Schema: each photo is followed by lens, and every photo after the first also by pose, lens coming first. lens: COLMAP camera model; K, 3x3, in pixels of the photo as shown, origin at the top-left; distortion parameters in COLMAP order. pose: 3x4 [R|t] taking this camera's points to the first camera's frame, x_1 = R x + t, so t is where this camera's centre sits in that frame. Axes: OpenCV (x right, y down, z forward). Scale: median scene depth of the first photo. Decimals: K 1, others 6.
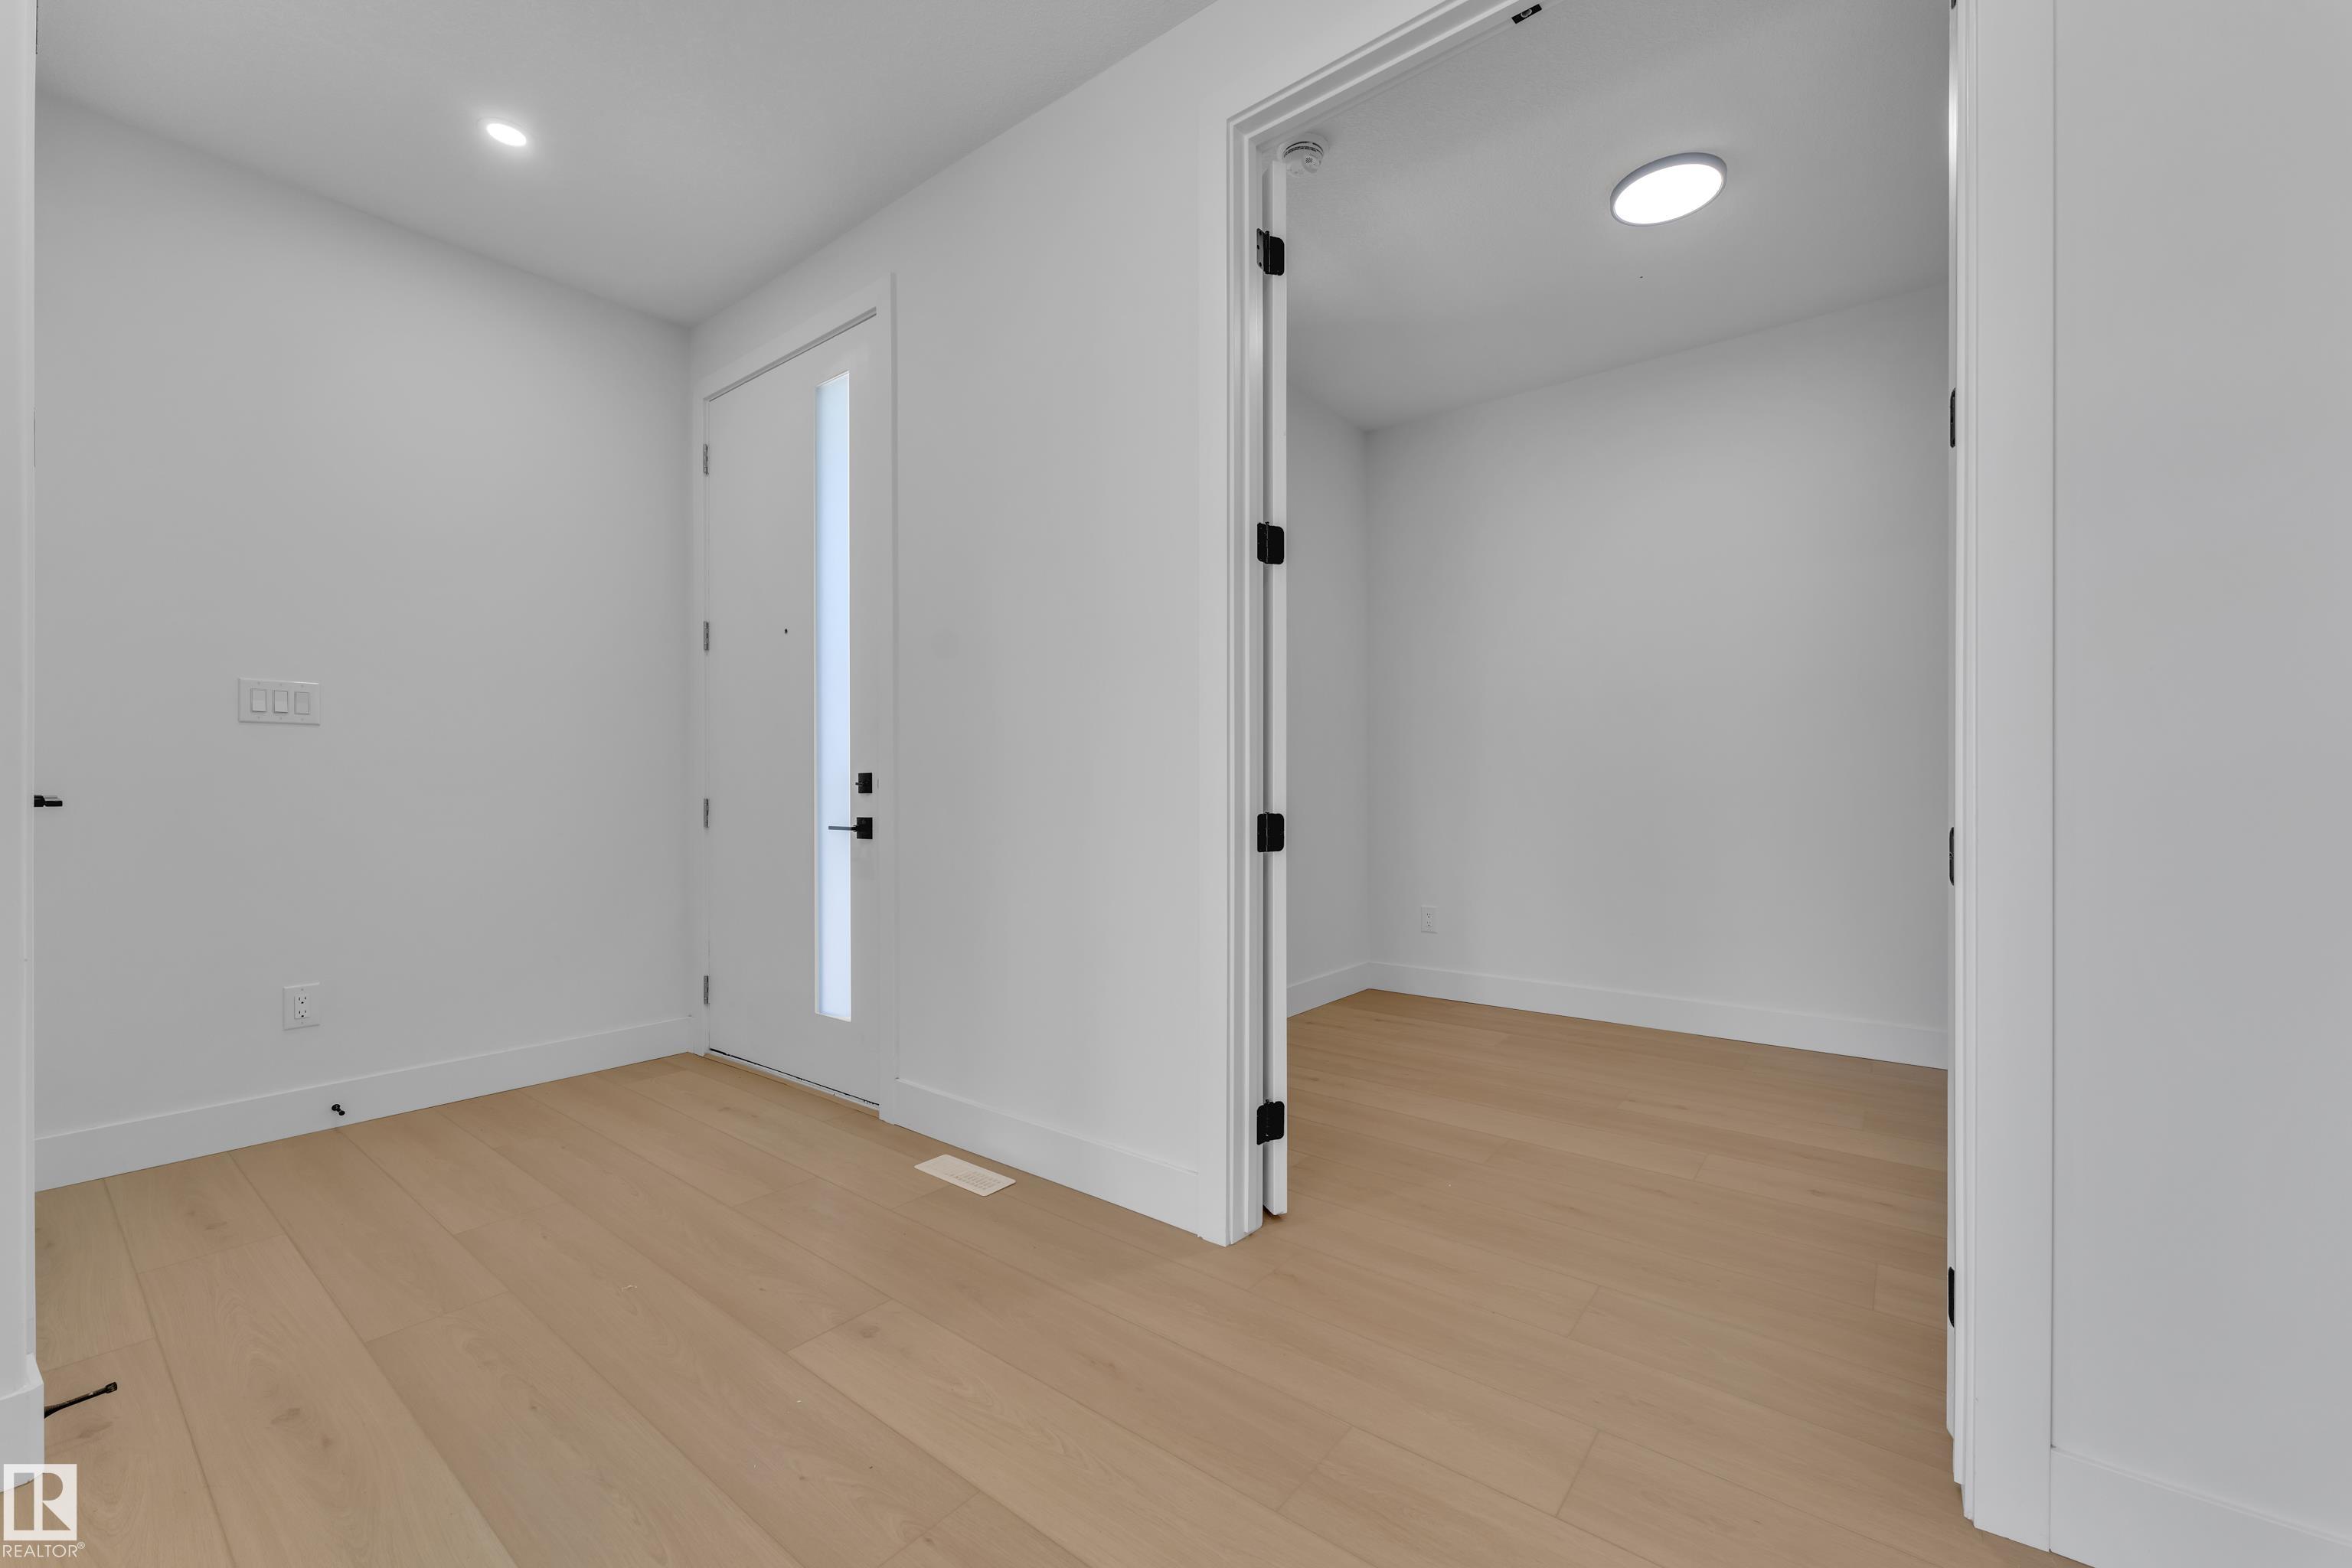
lens RADIAL K [[946.3, 0, 1173.1], [0, 946.3, 786.9], [0, 0, 1]] dist [0.000198, -0.000160]
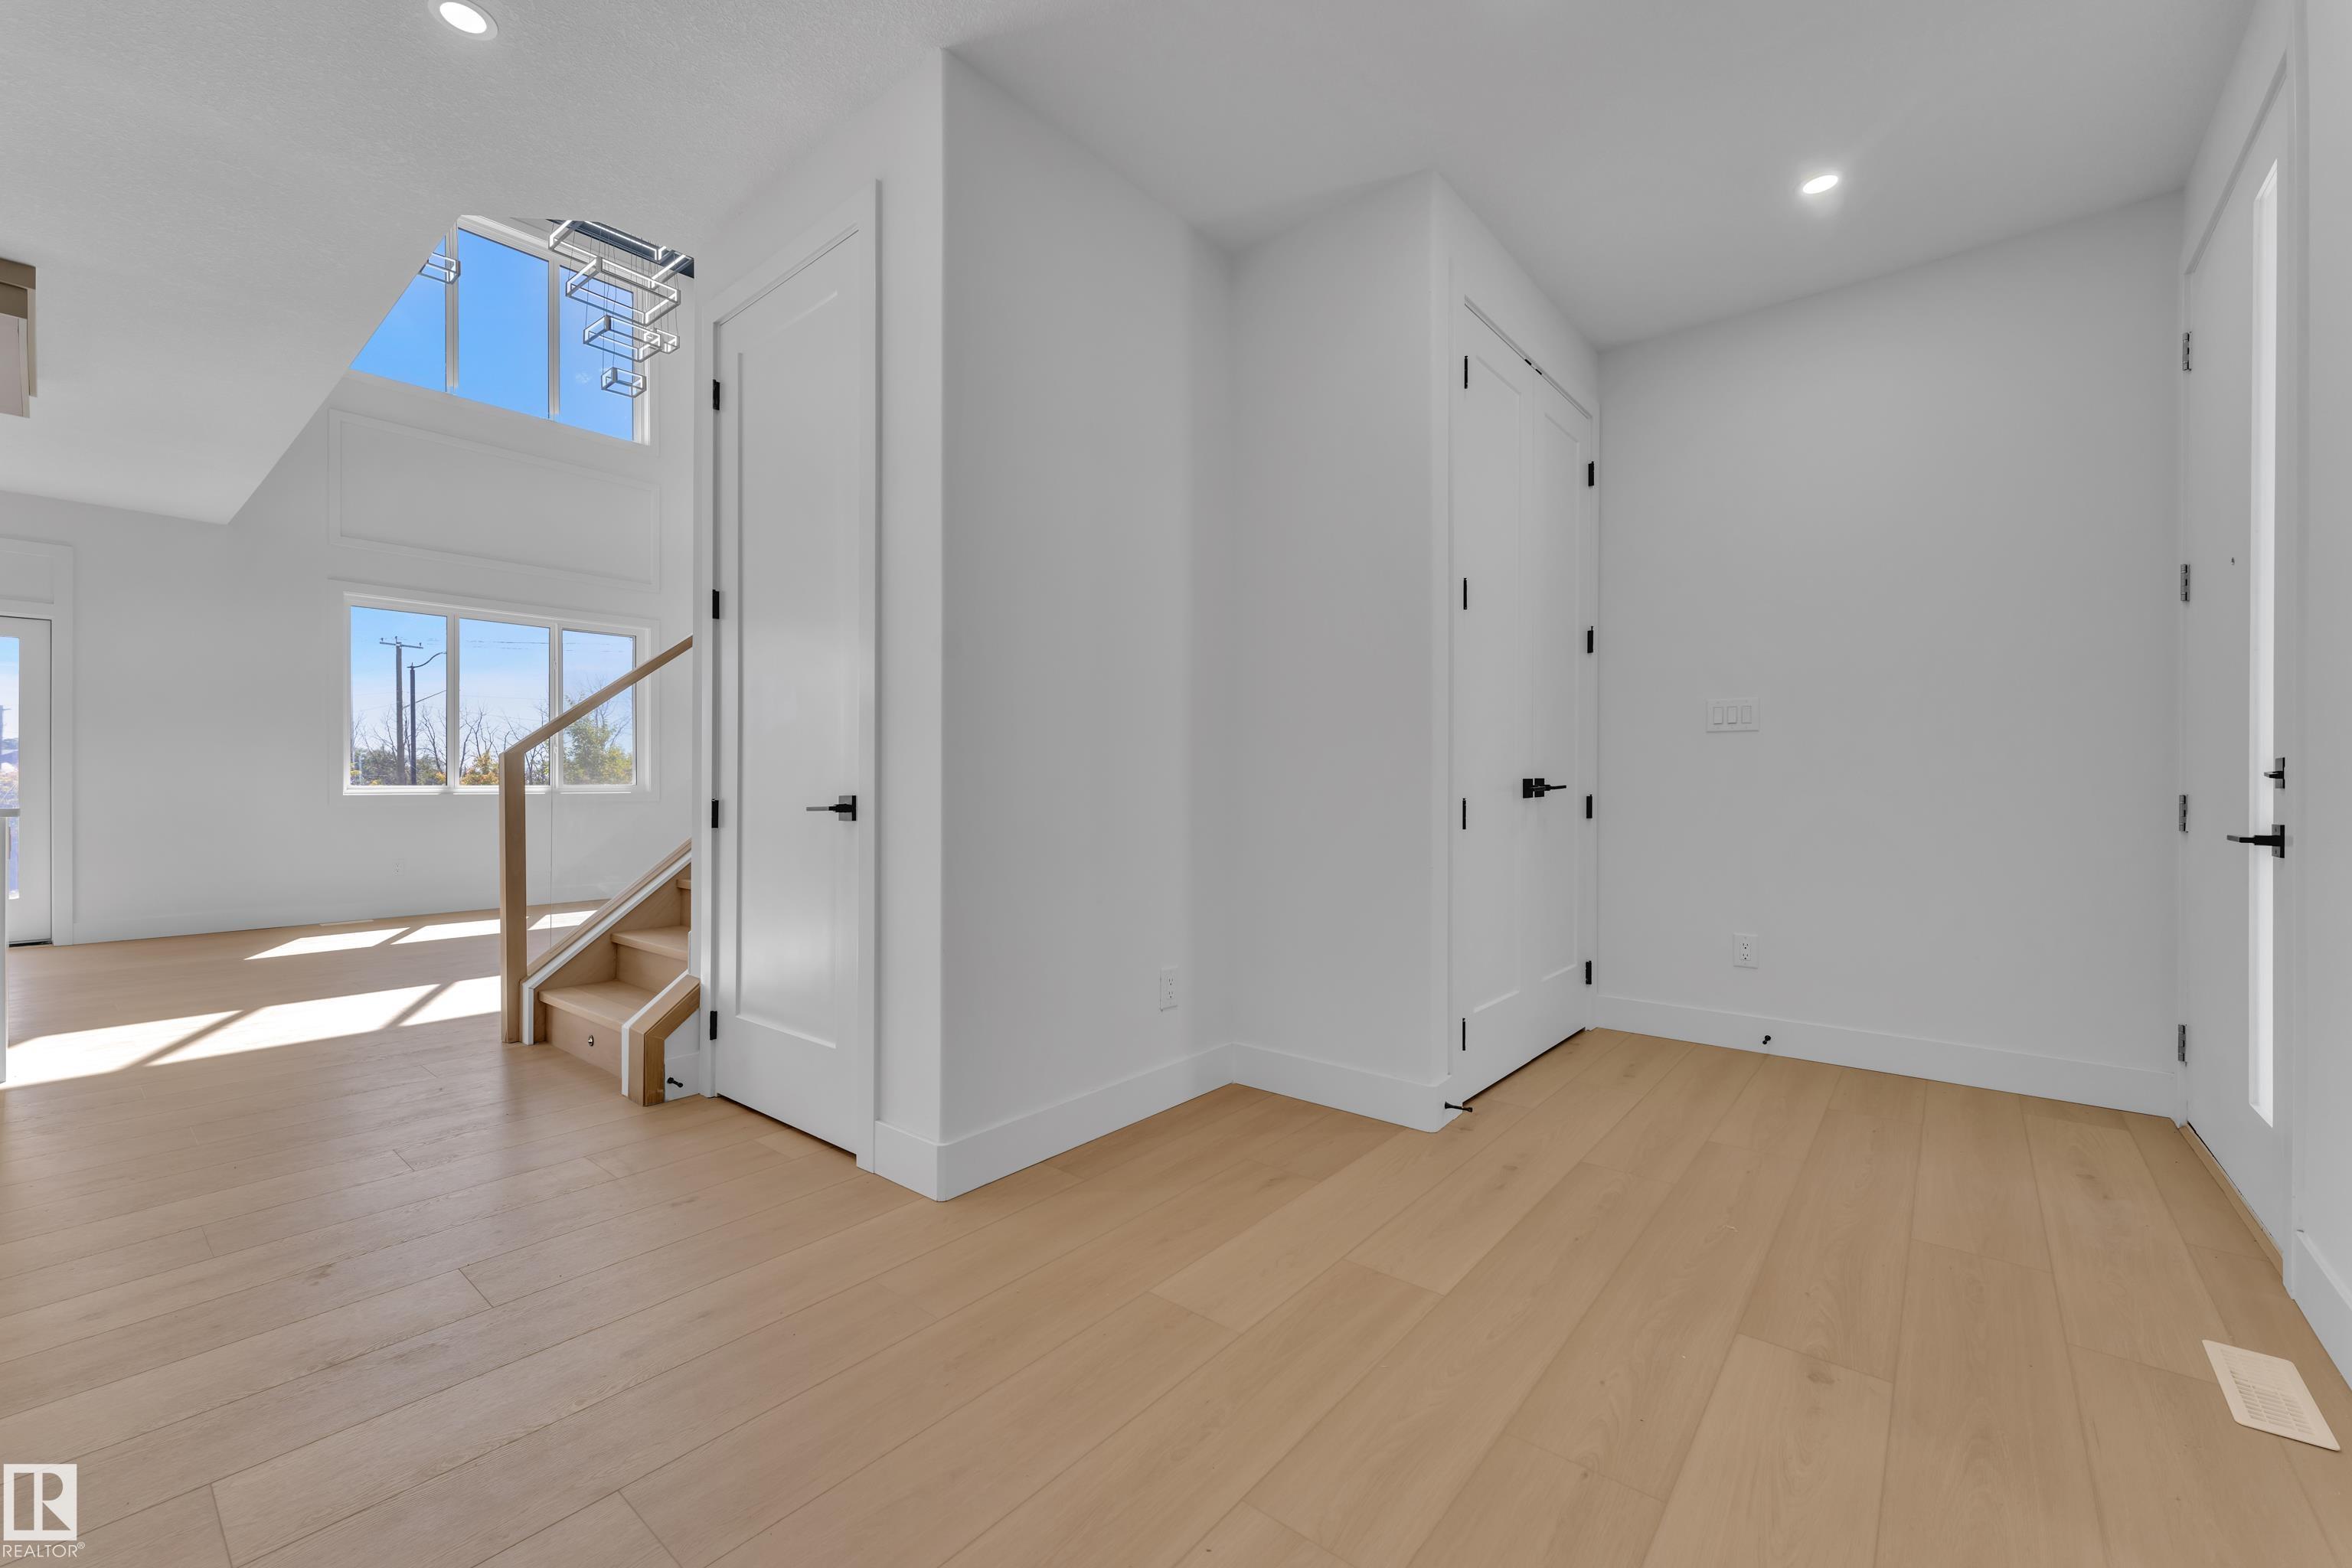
lens RADIAL K [[946.3, 0, 1174.4], [0, 946.3, 784.7], [0, 0, 1]] dist [0.000198, -0.000160]
pose [[-0.027751, 0.001978, -0.999613, 0.386138], [-0.000527, 0.999998, 0.001994, 0.004427], [0.999615, 0.000582, -0.027750, 0.262207]]
